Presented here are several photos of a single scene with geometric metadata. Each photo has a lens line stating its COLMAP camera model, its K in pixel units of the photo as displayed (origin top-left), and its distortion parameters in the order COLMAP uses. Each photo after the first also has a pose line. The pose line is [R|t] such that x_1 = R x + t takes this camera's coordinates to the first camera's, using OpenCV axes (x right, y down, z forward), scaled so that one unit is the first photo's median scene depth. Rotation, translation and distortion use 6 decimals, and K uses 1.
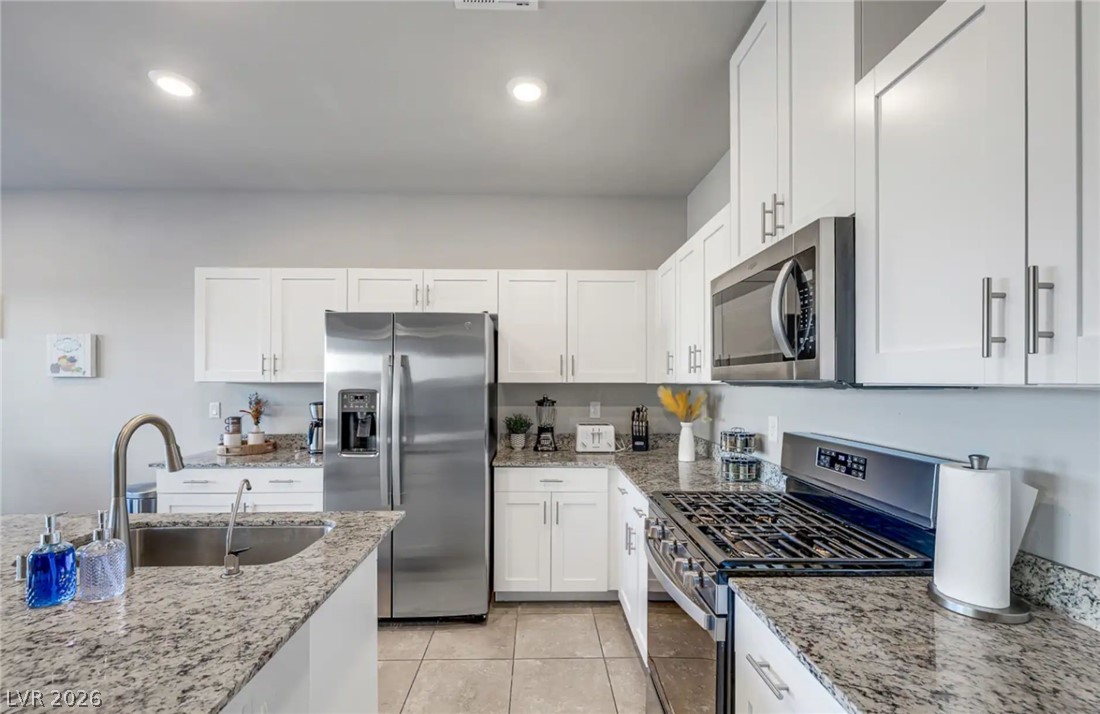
lens RADIAL K [[471.2, 0, 545.0], [0, 471.2, 382.2], [0, 0, 1]] dist [-0.000665, -0.001255]
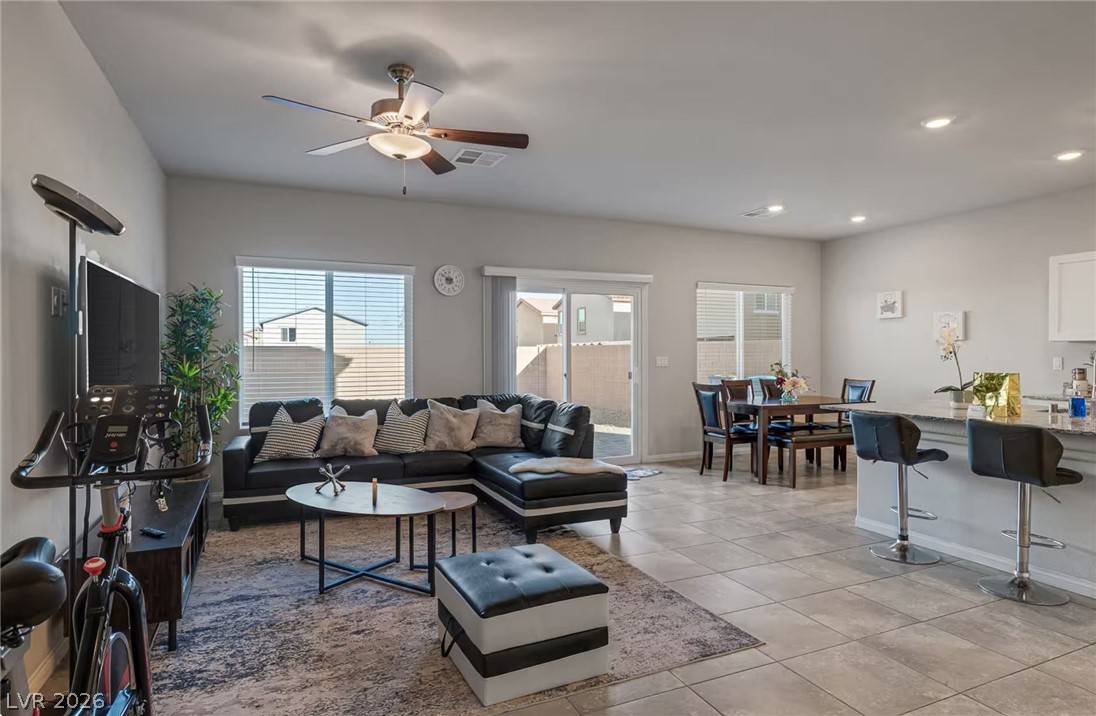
lens RADIAL K [[609.2, 0, 552.1], [0, 609.2, 357.8], [0, 0, 1]] dist [-0.001206, 0.001553]
pose [[0.397682, 0.003564, -0.917516, 0.291673], [0.000055, 0.999992, 0.003908, 0.039691], [0.917523, -0.001605, 0.397679, -0.990065]]
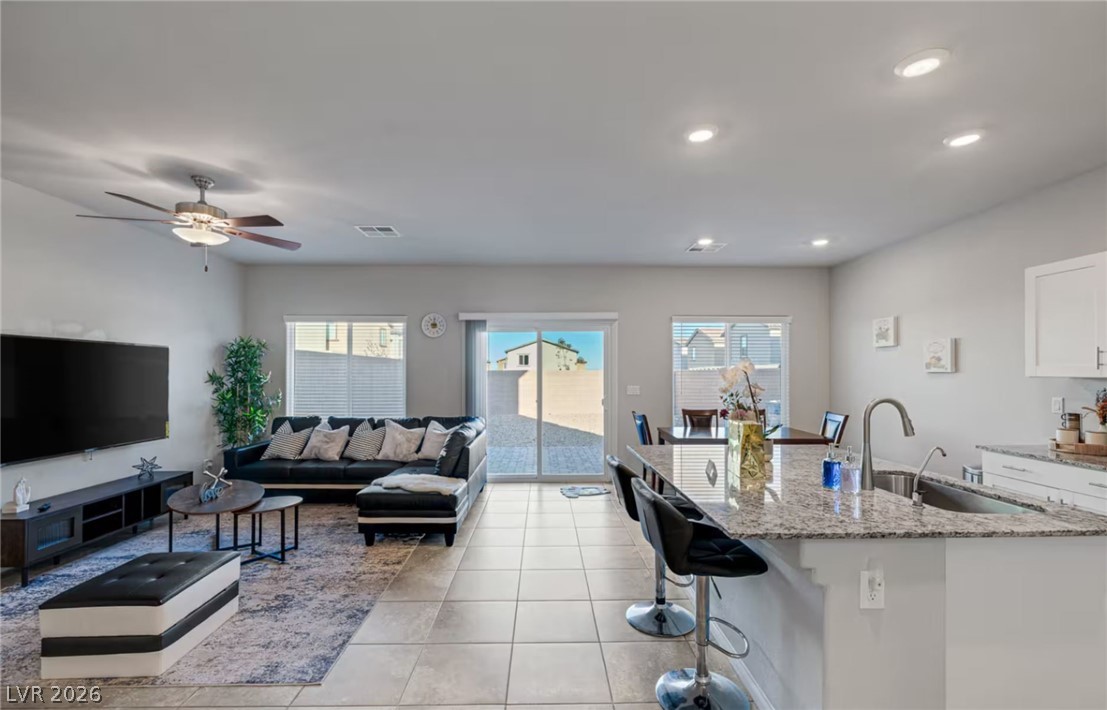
lens RADIAL K [[476.2, 0, 555.6], [0, 476.2, 368.3], [0, 0, 1]] dist [-0.001258, -0.000630]
pose [[0.000864, -0.010643, -0.999943, 0.316152], [-0.003530, 0.999937, -0.010646, -0.004137], [0.999993, 0.003539, 0.000827, -0.056938]]
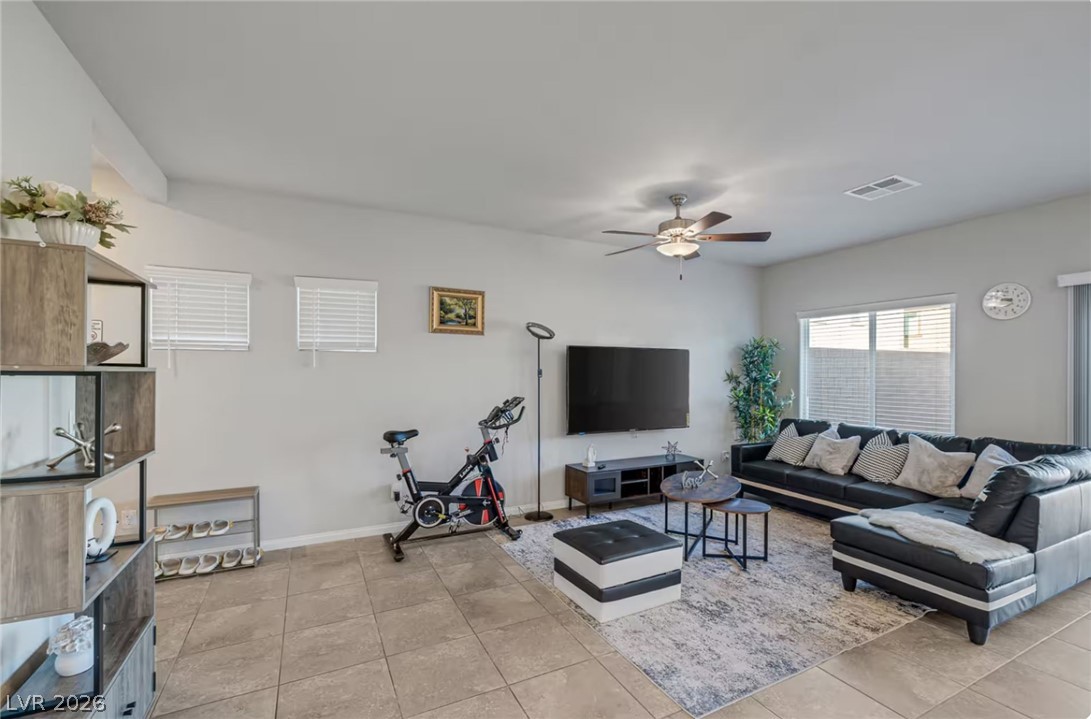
lens RADIAL K [[470.7, 0, 536.9], [0, 470.7, 373.1], [0, 0, 1]] dist [-0.002499, 0.000204]
pose [[-0.907174, -0.004043, -0.420737, 0.070879], [-0.006185, 0.999974, 0.003725, -0.001472], [0.420711, 0.005981, -0.907175, 0.062894]]
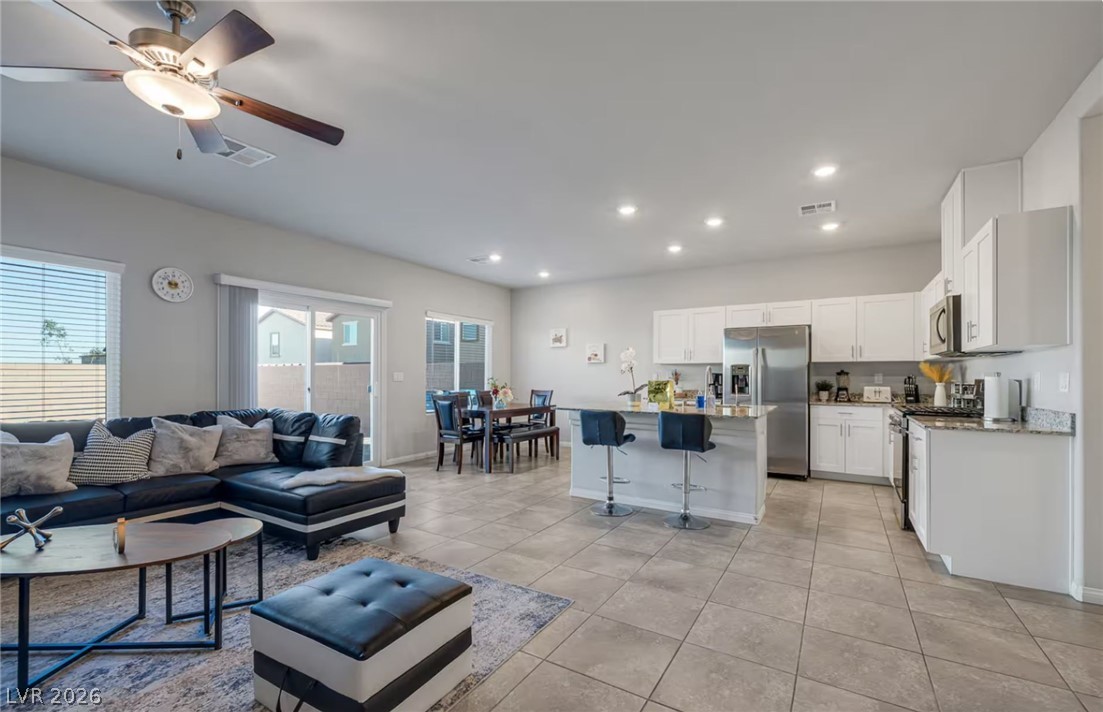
lens RADIAL K [[472.5, 0, 552.1], [0, 472.5, 374.7], [0, 0, 1]] dist [-0.000665, -0.001255]
pose [[0.844857, -0.001664, -0.534990, 0.029836], [-0.001990, 0.999978, -0.006253, 0.063605], [0.534989, 0.006347, 0.844835, -1.075456]]
